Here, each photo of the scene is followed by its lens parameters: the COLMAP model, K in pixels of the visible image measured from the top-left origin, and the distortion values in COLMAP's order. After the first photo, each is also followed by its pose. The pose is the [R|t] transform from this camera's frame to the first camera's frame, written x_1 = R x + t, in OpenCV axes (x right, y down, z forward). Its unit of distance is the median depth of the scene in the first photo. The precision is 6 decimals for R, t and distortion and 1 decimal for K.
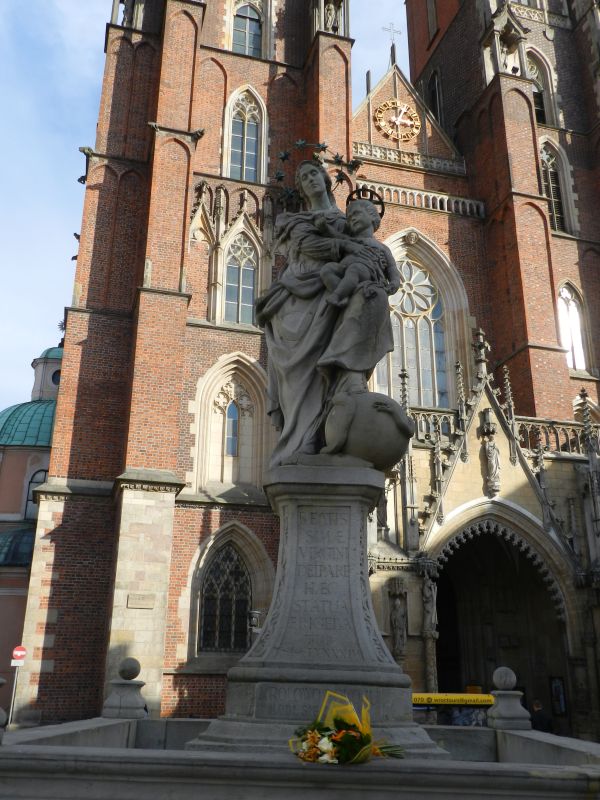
lens RADIAL K [[745.7, 0, 301.4], [0, 745.7, 396.3], [0, 0, 1]] dist [0.006245, 0.000000]
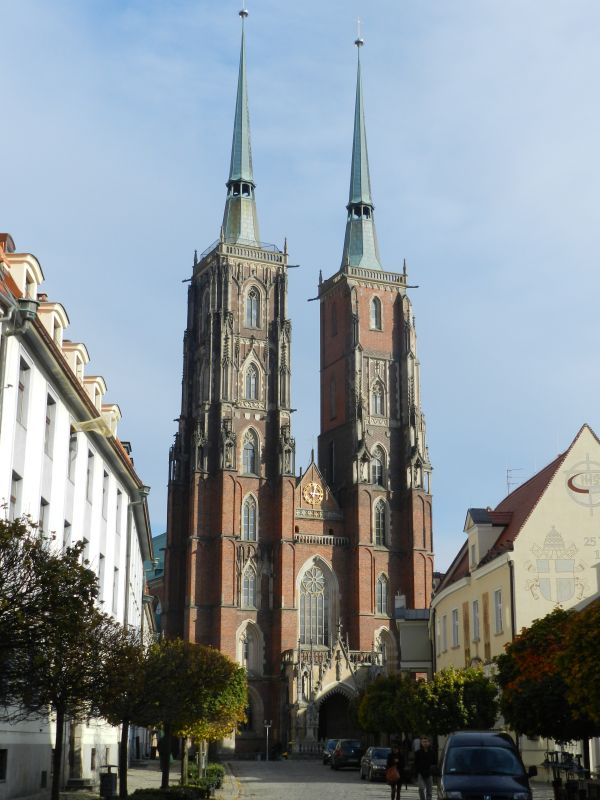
lens RADIAL K [[1240.4, 0, 299.1], [0, 1240.4, 400.8], [0, 0, 1]] dist [-0.019195, 0.000000]
pose [[0.988342, 0.036939, 0.147698, -0.655609], [-0.049994, 0.995068, 0.085674, -1.354629], [-0.143805, -0.092059, 0.985315, -3.647221]]
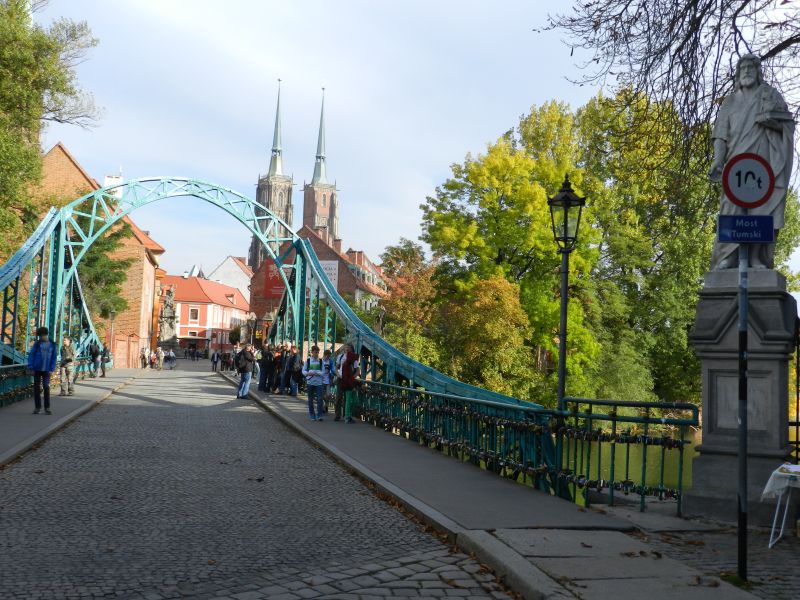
lens RADIAL K [[884.8, 0, 400.3], [0, 884.8, 299.6], [0, 0, 1]] dist [0.003555, 0.000000]
pose [[0.954868, 0.047517, 0.293207, -1.650459], [-0.132578, 0.951518, 0.277556, -3.084865], [-0.265803, -0.303902, 0.914873, -8.324300]]
